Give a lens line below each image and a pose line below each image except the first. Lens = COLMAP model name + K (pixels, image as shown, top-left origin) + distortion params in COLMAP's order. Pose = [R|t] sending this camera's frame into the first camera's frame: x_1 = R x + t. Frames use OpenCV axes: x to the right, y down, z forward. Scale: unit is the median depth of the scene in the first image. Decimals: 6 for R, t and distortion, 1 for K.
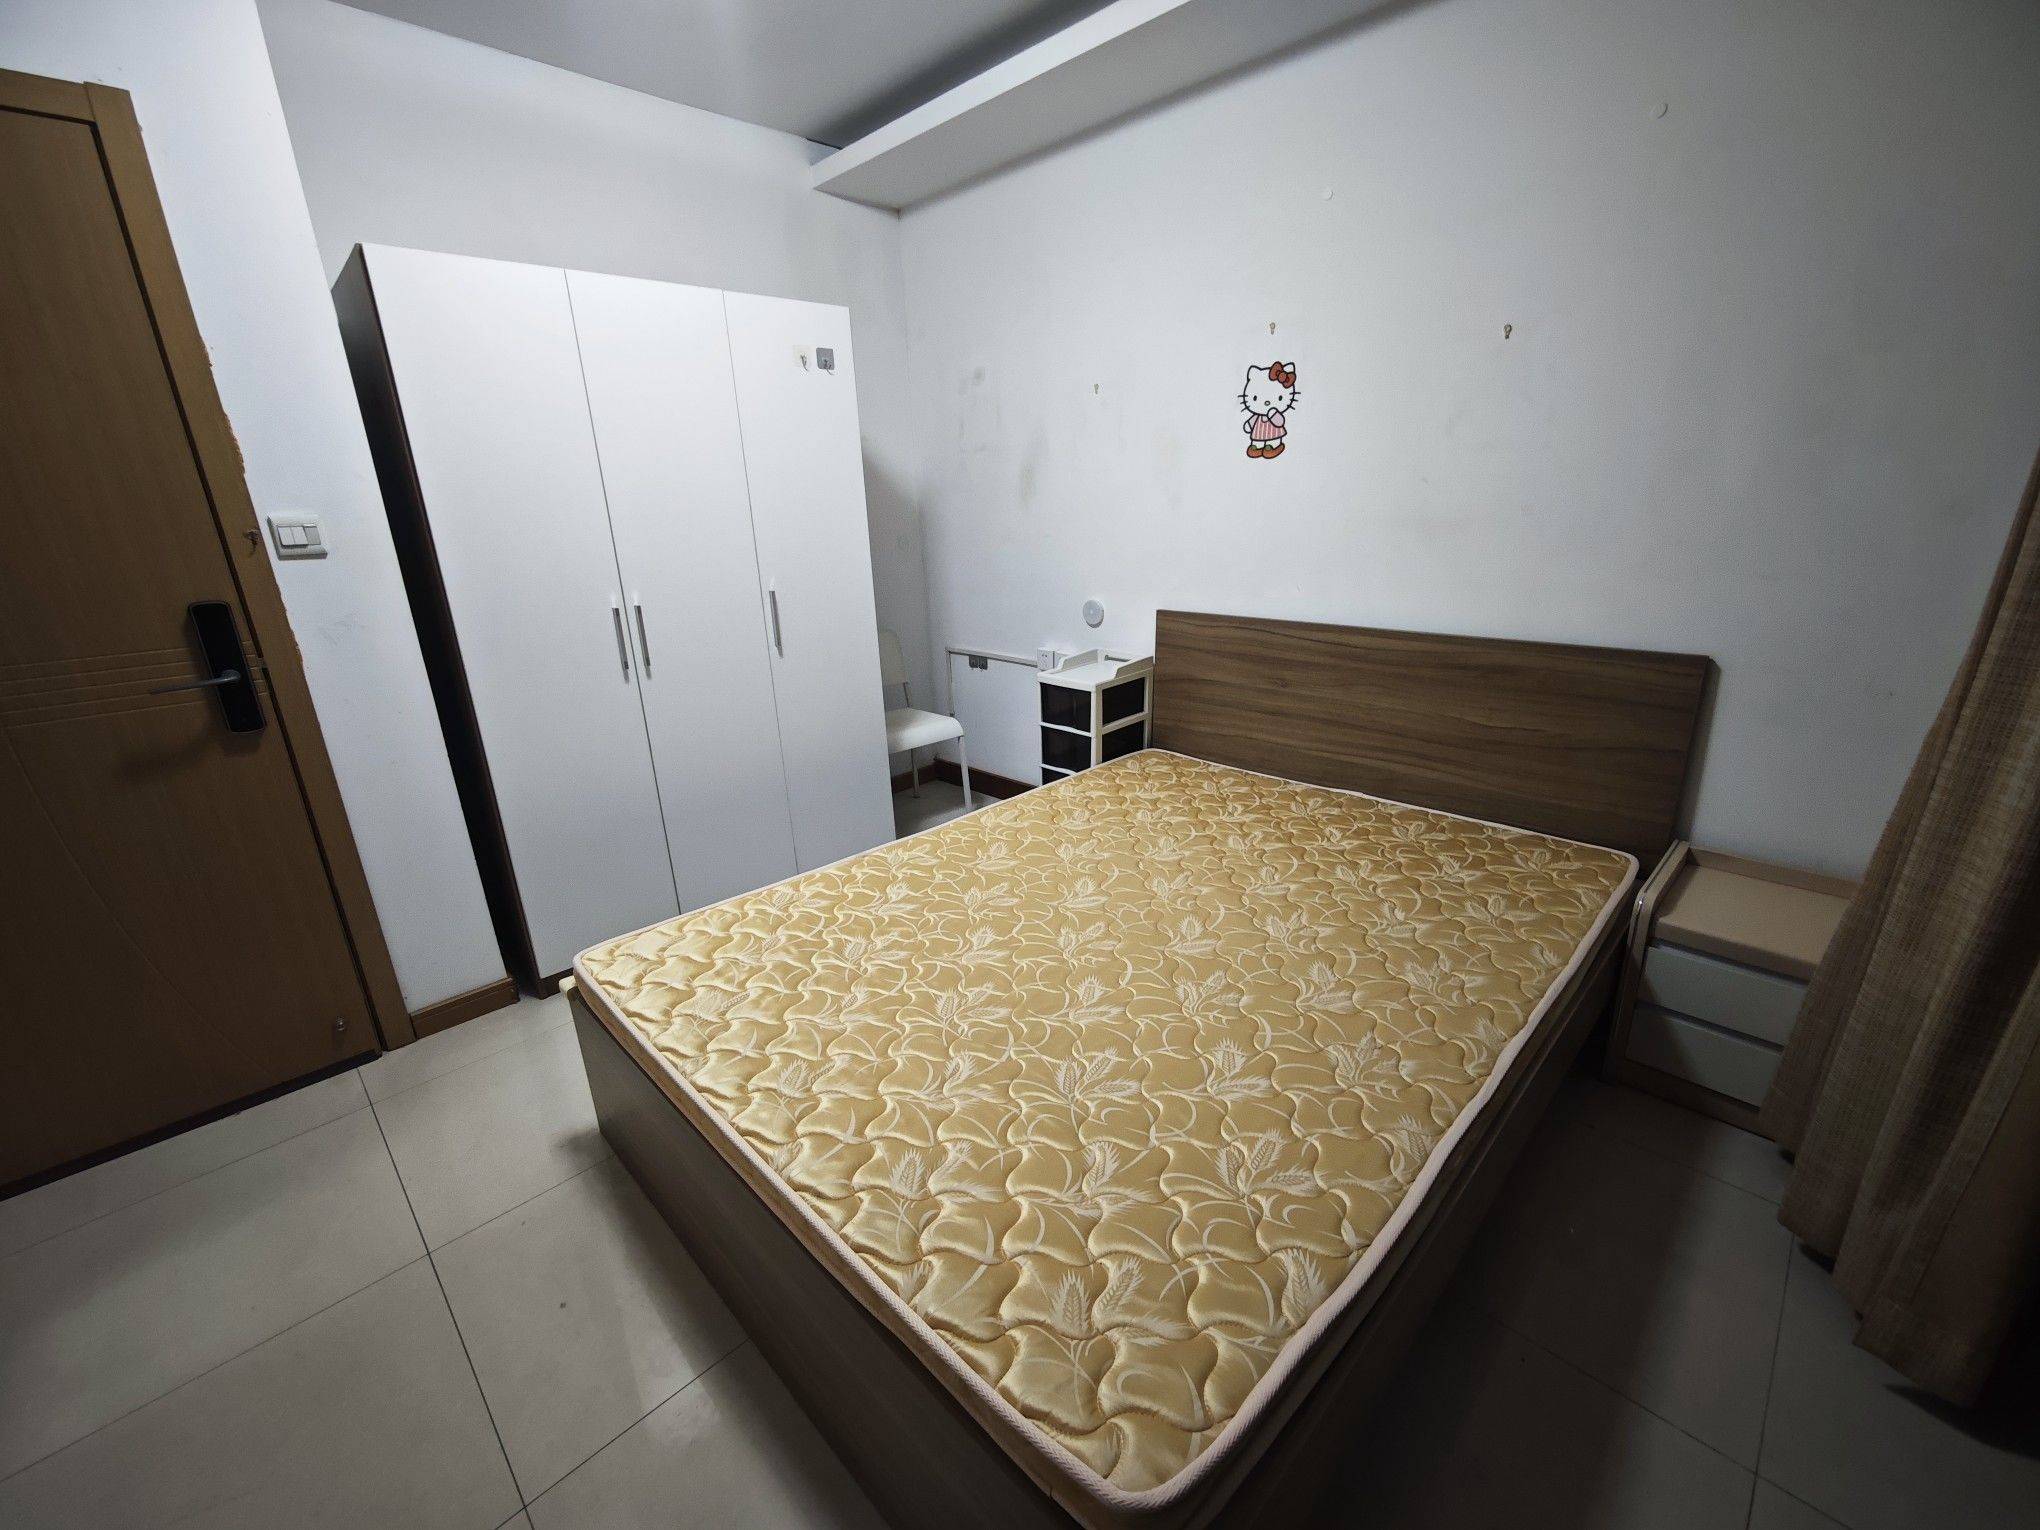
lens RADIAL K [[822.7, 0, 1020.0], [0, 822.7, 765.0], [0, 0, 1]] dist [-0.025966, -0.000222]
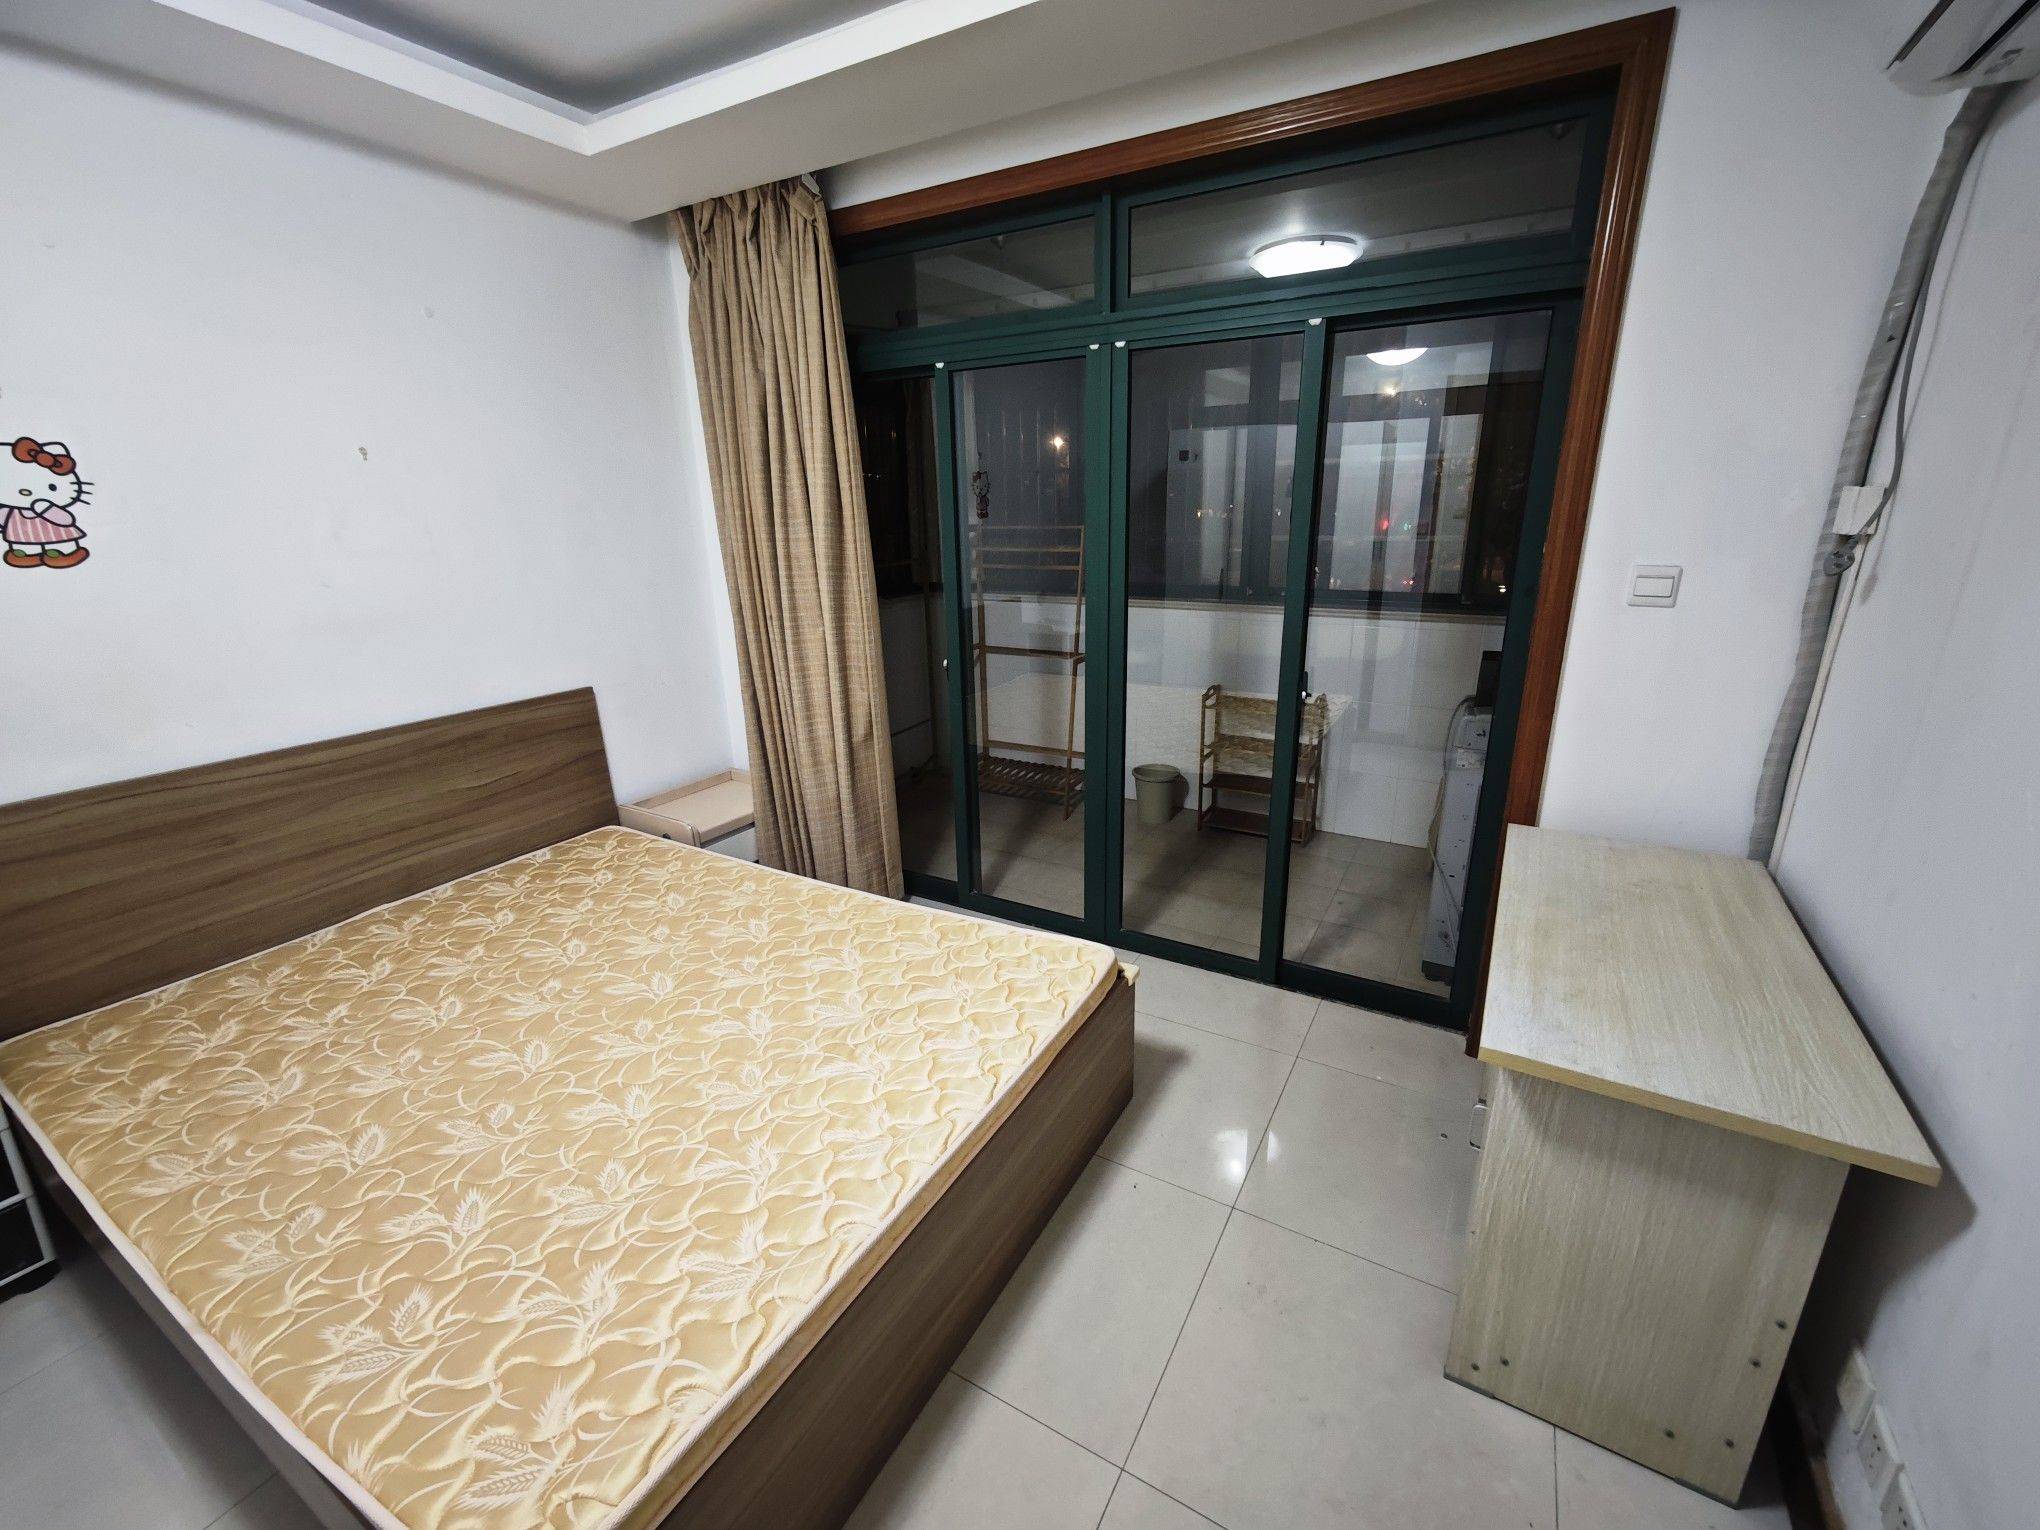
lens RADIAL K [[855.3, 0, 1020.0], [0, 855.3, 765.0], [0, 0, 1]] dist [-0.016233, 0.000087]
pose [[-0.263480, -0.235383, 0.935507, -0.671740], [0.329662, 0.889419, 0.316635, -0.182240], [-0.906588, 0.391828, -0.156747, 0.435115]]
